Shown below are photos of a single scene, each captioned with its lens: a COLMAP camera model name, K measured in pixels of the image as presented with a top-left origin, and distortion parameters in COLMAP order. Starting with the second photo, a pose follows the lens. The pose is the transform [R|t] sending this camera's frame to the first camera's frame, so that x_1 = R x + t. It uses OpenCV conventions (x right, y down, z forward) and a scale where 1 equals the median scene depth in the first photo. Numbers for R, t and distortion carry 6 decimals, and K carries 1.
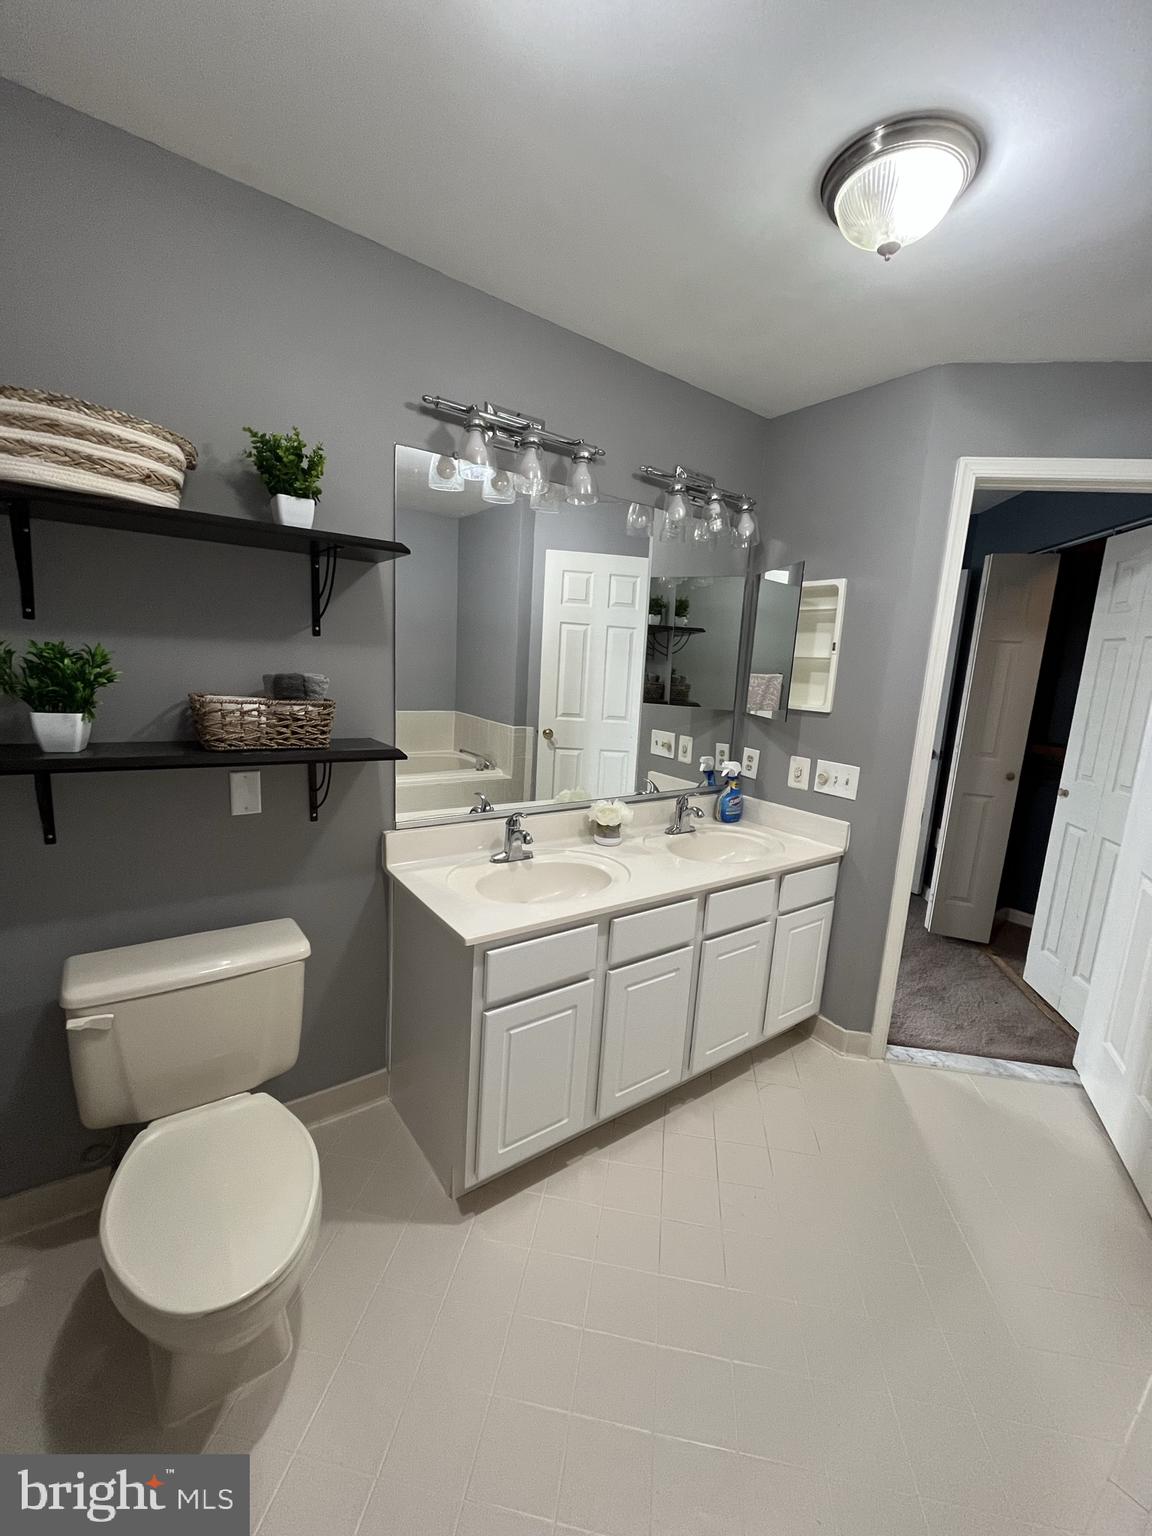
lens RADIAL K [[617.0, 0, 576.0], [0, 617.0, 768.0], [0, 0, 1]] dist [0.001221, 0.000366]
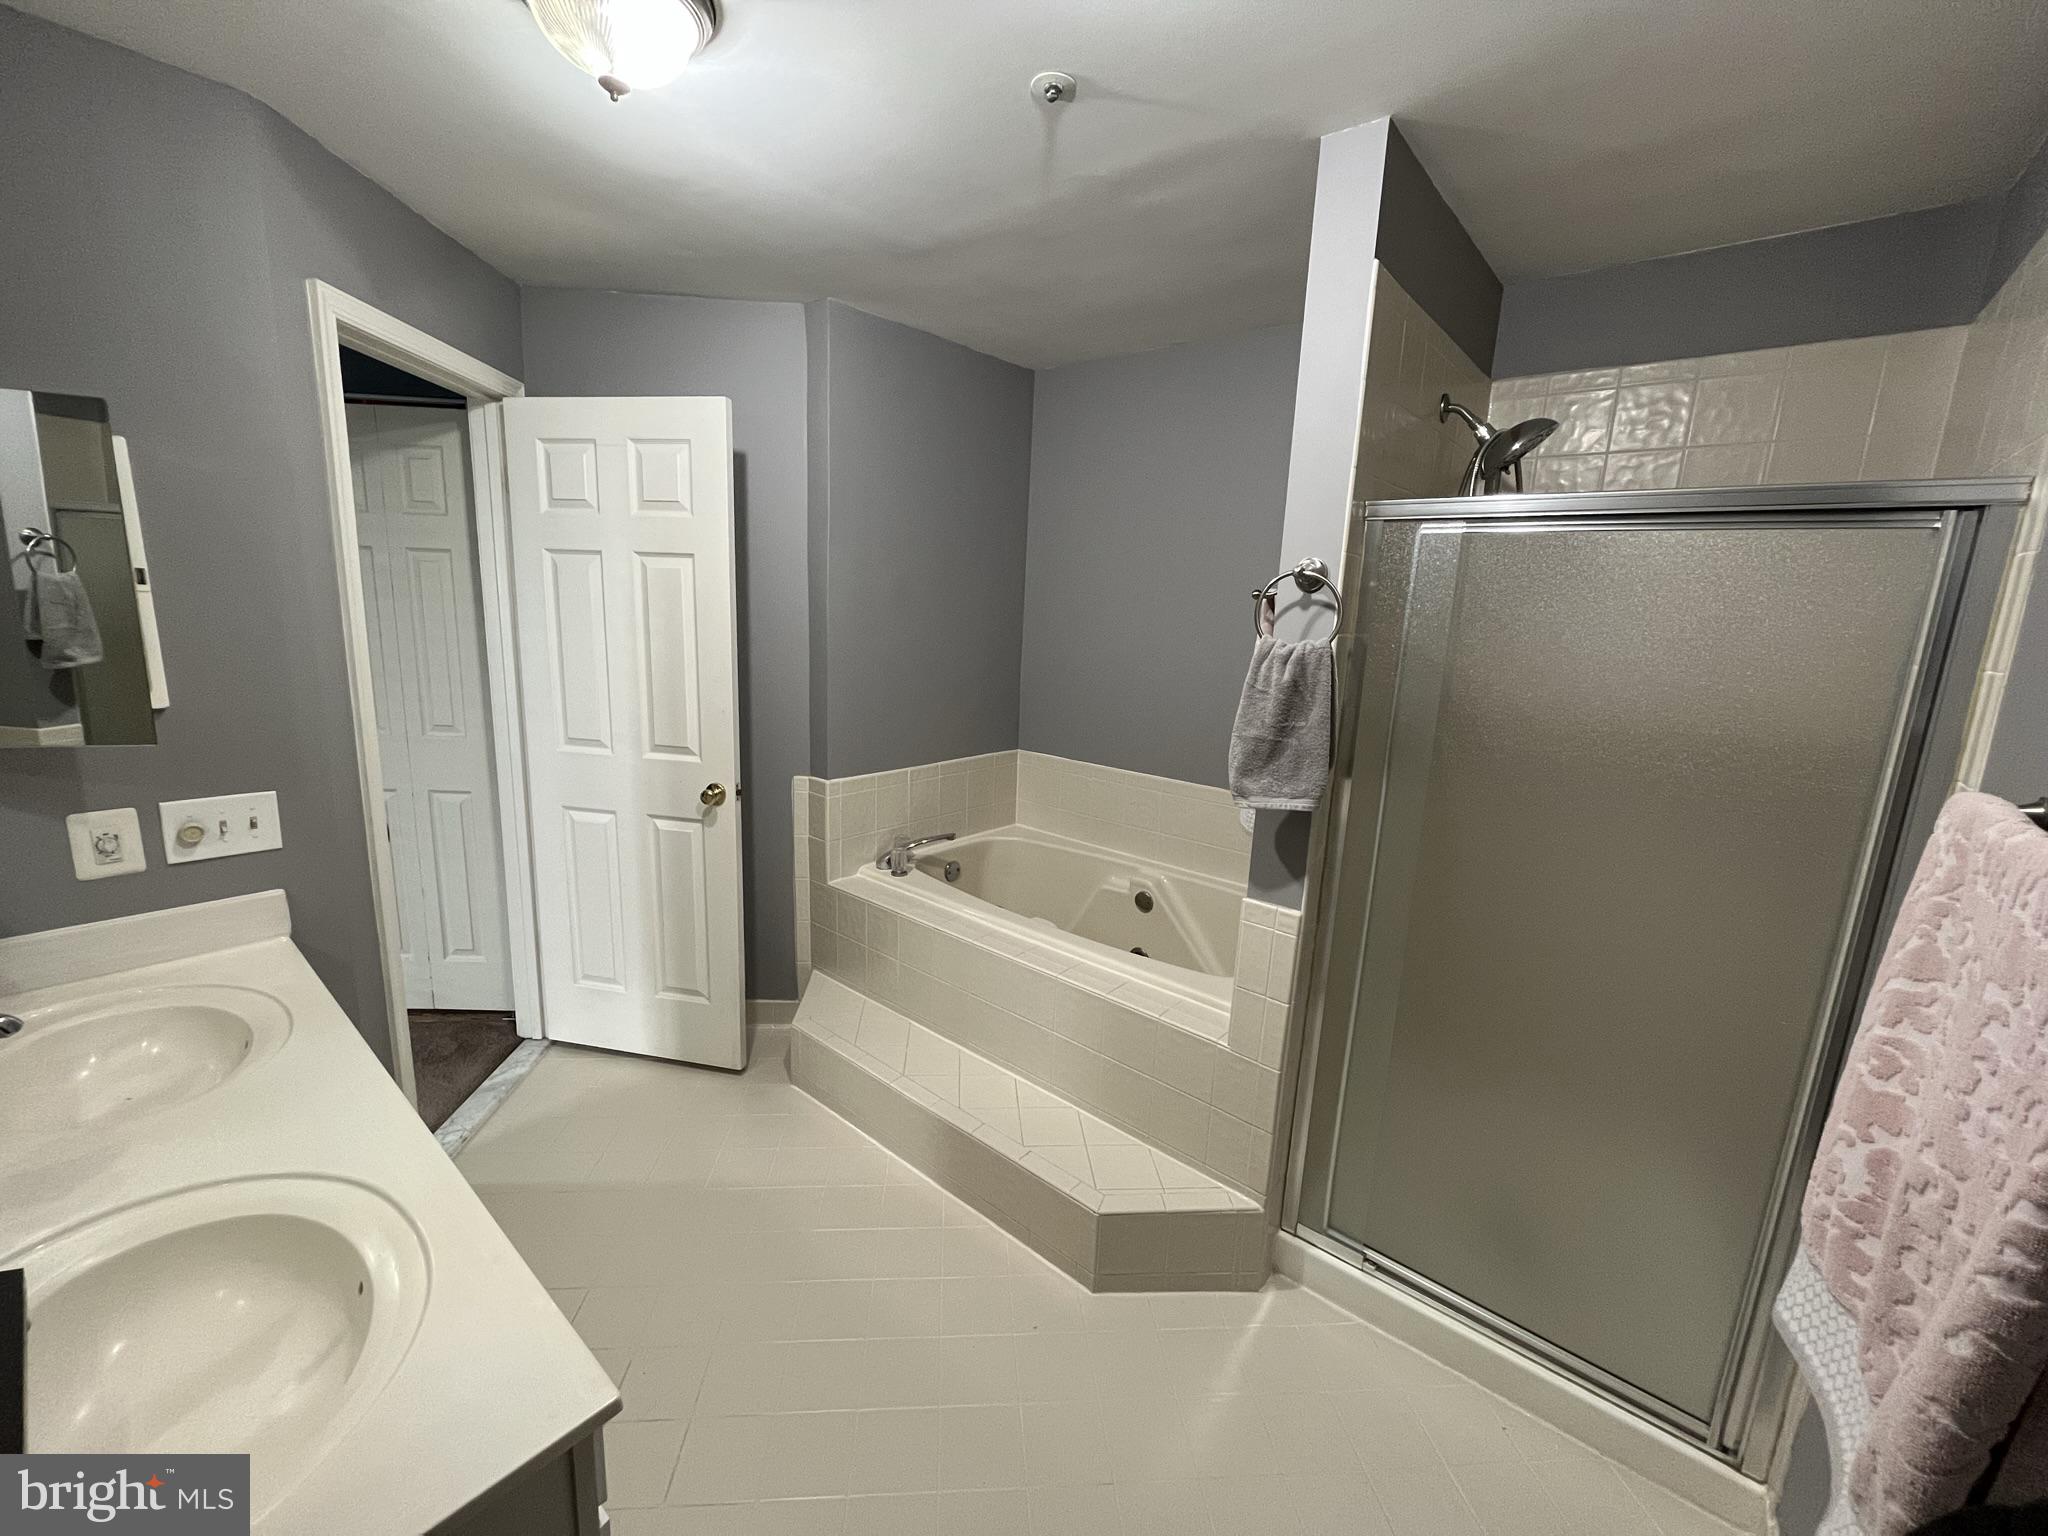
lens RADIAL K [[822.7, 0, 1024.0], [0, 822.7, 768.0], [0, 0, 1]] dist [0.001221, 0.000366]
pose [[-0.245748, -0.253572, 0.935579, -0.410536], [0.113030, 0.951098, 0.287468, -0.159151], [-0.962721, 0.176393, -0.205069, 0.478648]]
